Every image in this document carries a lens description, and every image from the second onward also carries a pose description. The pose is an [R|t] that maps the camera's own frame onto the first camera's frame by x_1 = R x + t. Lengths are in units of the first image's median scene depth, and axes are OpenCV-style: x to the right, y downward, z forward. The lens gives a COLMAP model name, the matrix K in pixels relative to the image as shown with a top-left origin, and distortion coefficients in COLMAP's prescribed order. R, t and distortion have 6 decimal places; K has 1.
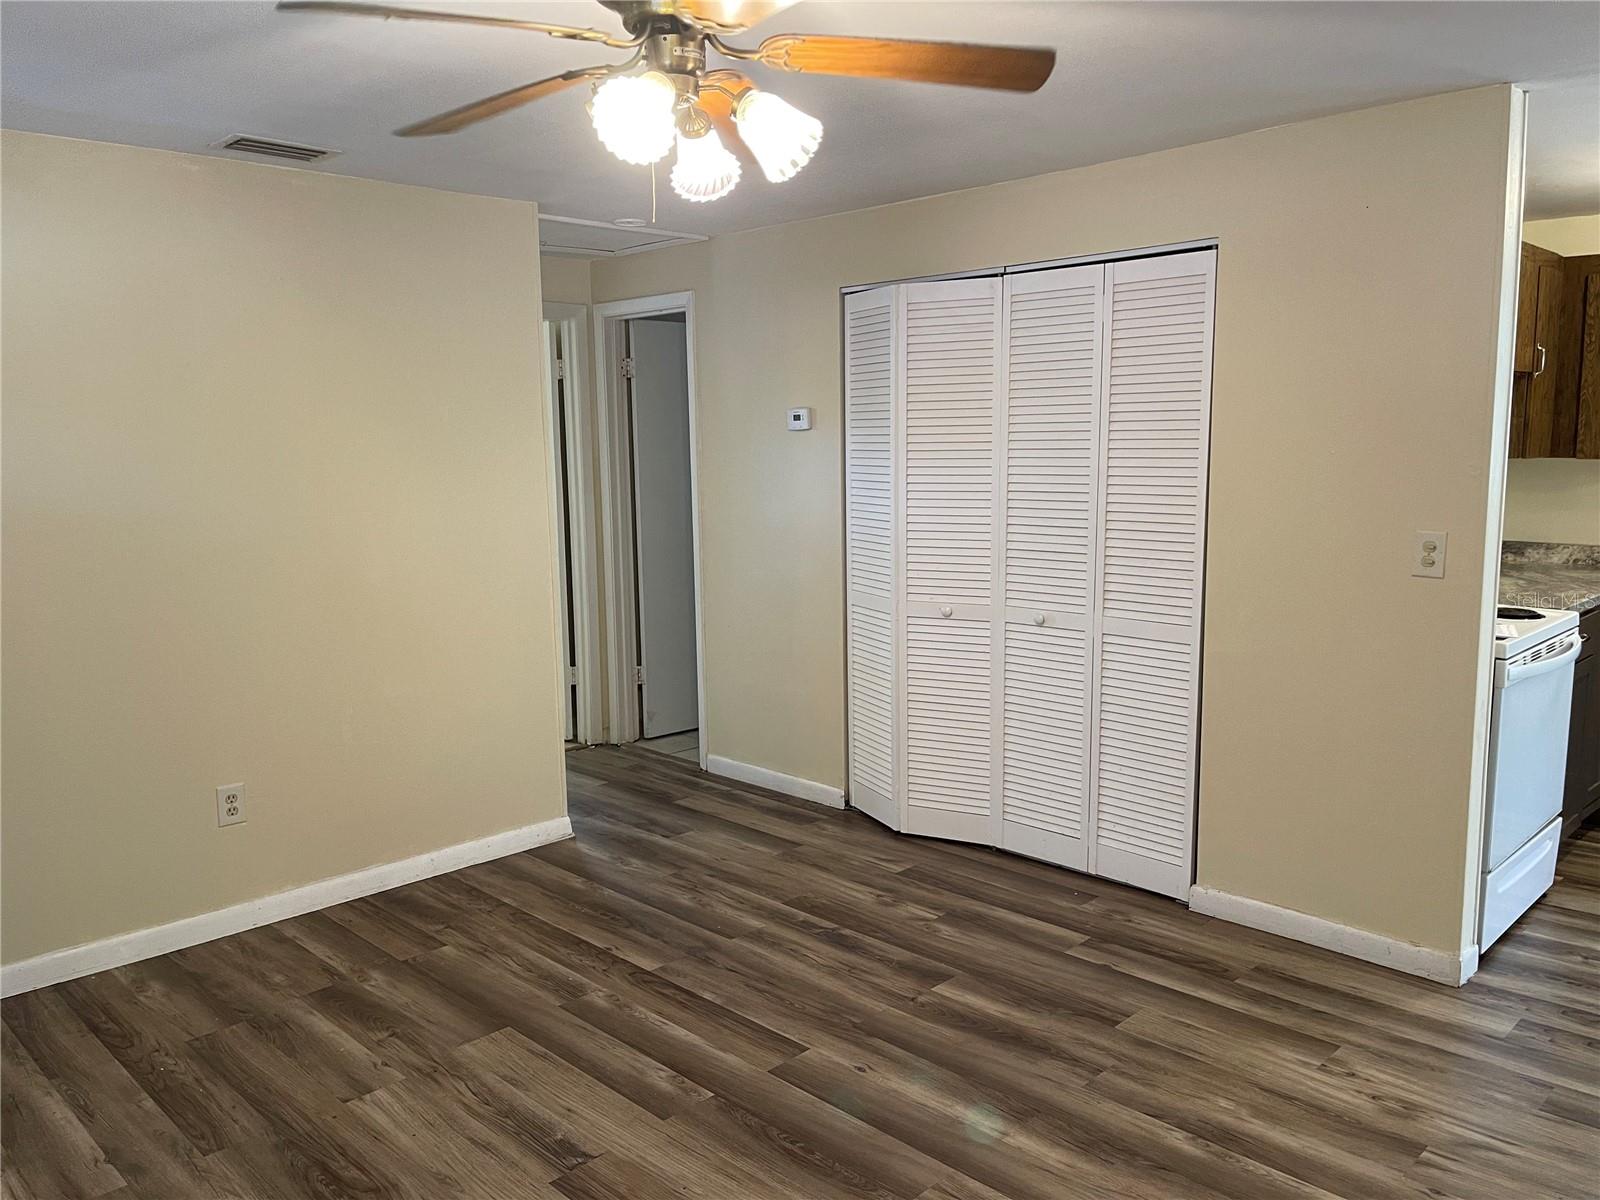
lens RADIAL K [[1204.4, 0, 826.0], [0, 1204.4, 591.4], [0, 0, 1]] dist [0.035581, -0.042300]
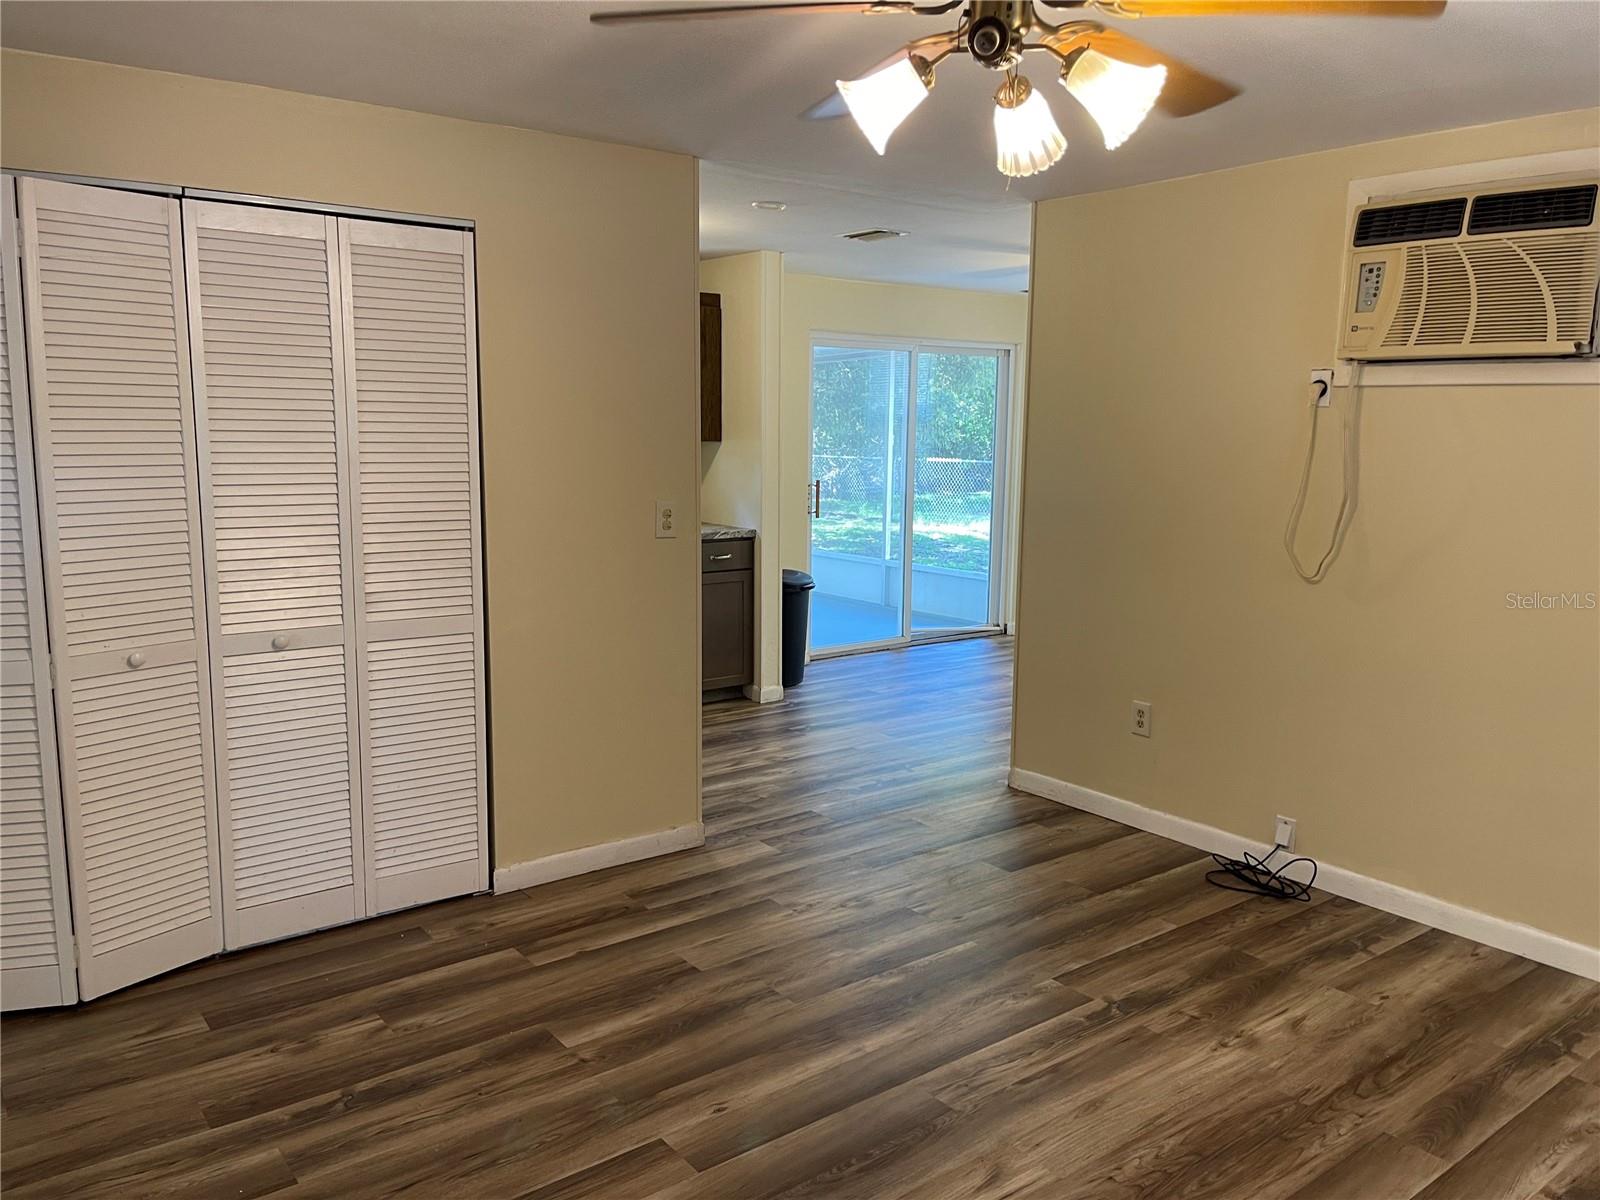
lens RADIAL K [[1204.4, 0, 794.4], [0, 1204.4, 597.0], [0, 0, 1]] dist [0.035581, -0.042300]
pose [[0.140395, -0.126098, 0.982033, -0.690802], [0.111166, 0.987593, 0.110919, -0.071717], [-0.983835, 0.093596, 0.152671, 0.650762]]
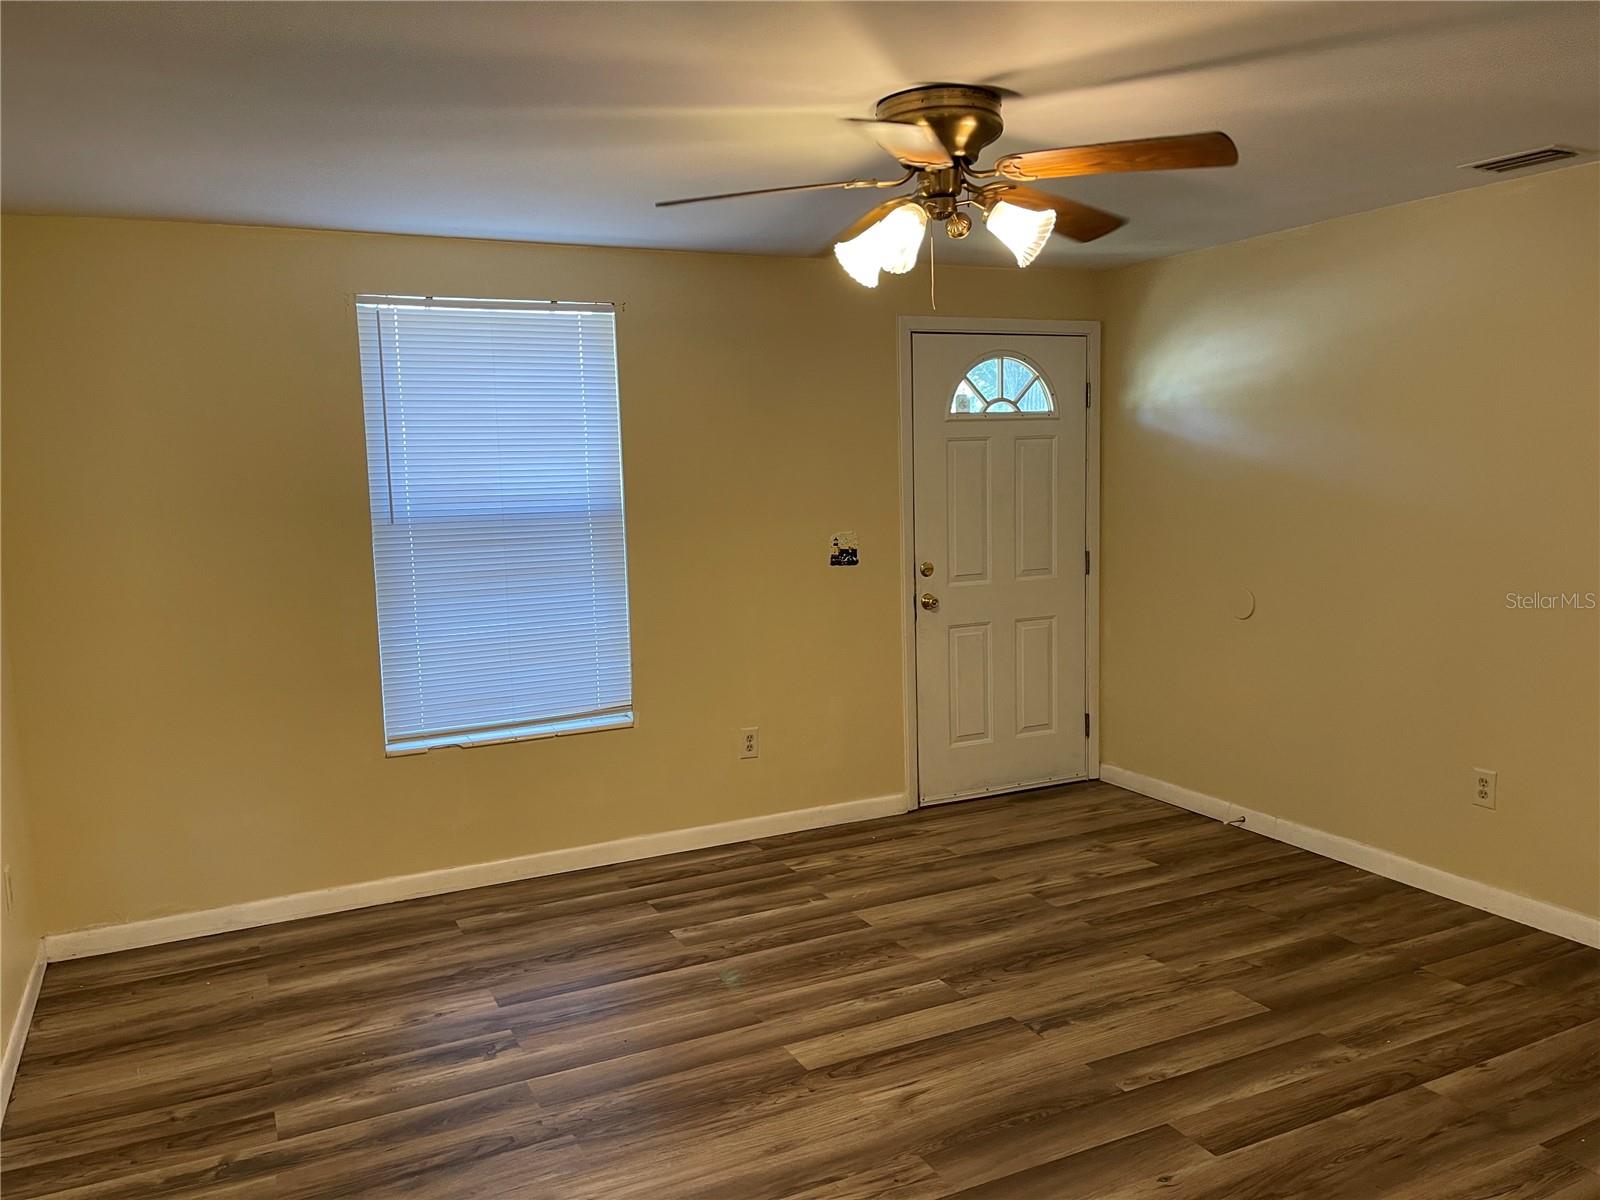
lens RADIAL K [[1204.4, 0, 768.2], [0, 1204.4, 607.8], [0, 0, 1]] dist [0.035581, -0.042300]
pose [[-0.346335, 0.136506, -0.928126, 0.759384], [-0.085644, 0.980624, 0.176186, -0.123482], [0.934193, 0.140508, -0.327934, 0.814873]]
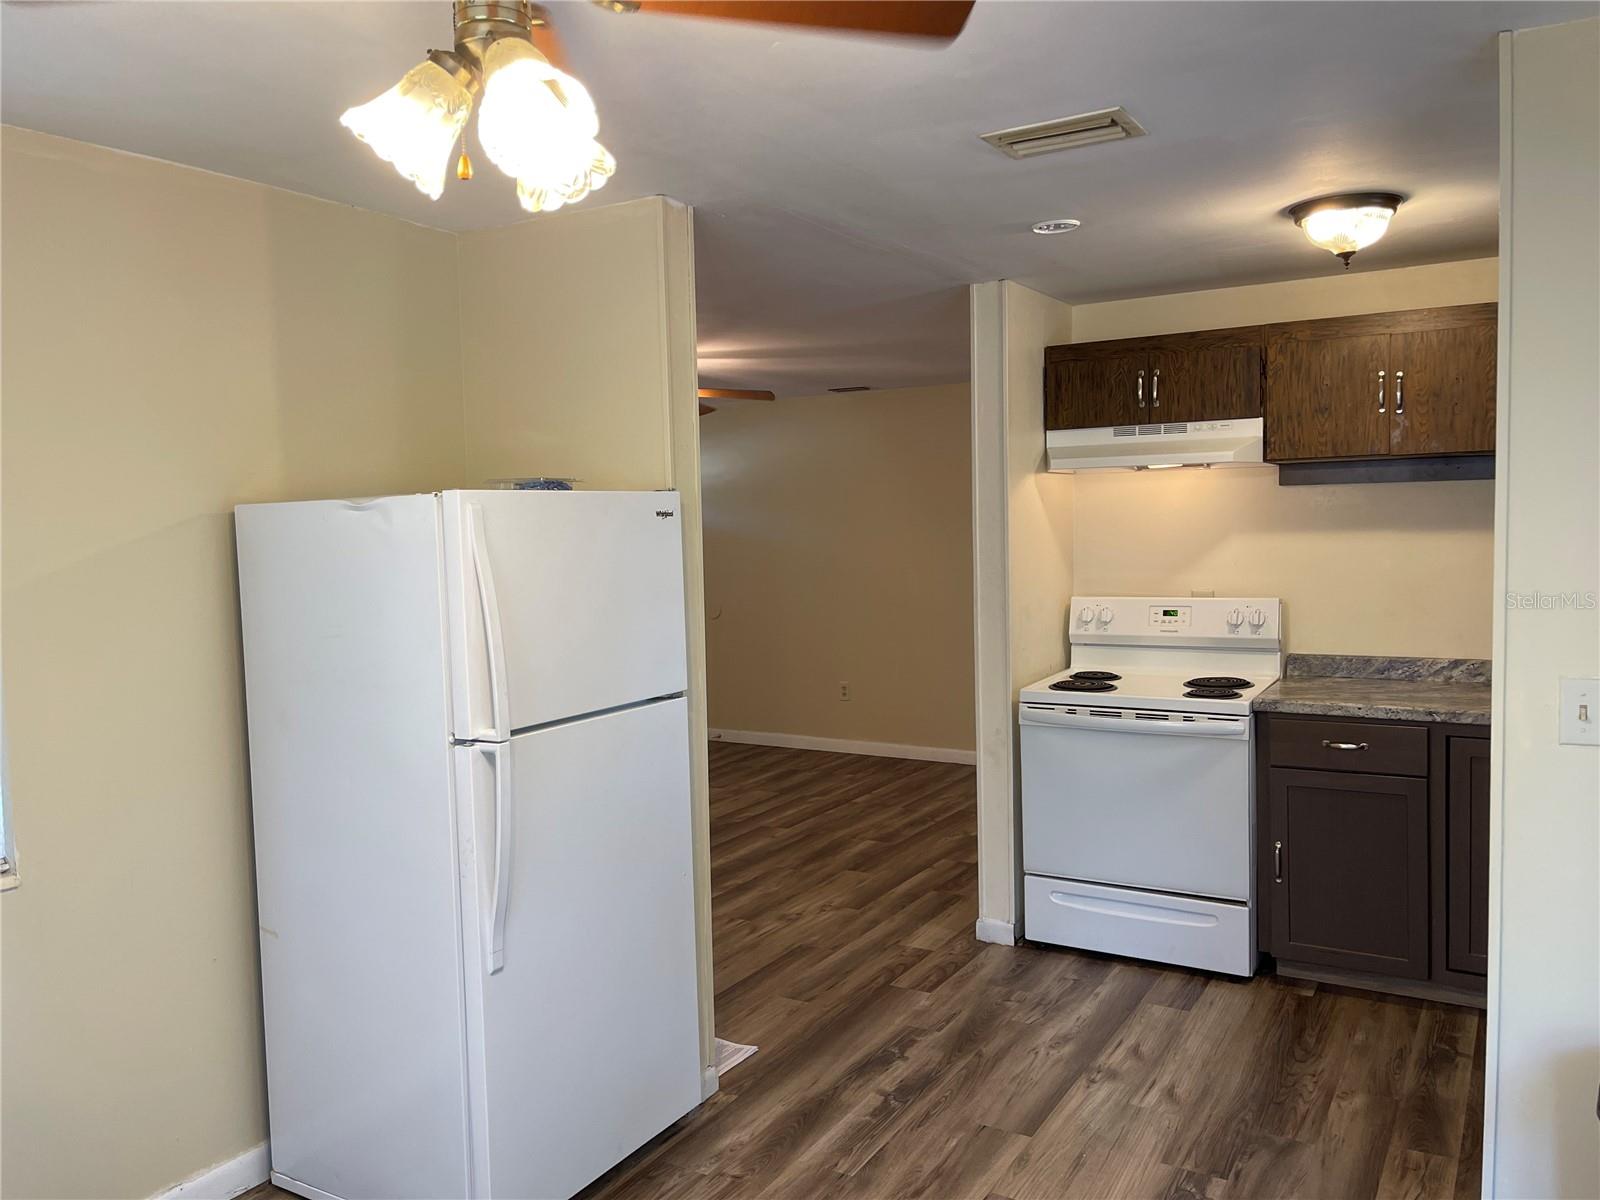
lens RADIAL K [[1204.4, 0, 796.3], [0, 1204.4, 602.2], [0, 0, 1]] dist [0.035581, -0.042300]
pose [[0.235120, 0.074594, -0.969100, 1.653411], [-0.101608, 0.993474, 0.051818, -0.084737], [0.966641, 0.086285, 0.241165, 0.441807]]
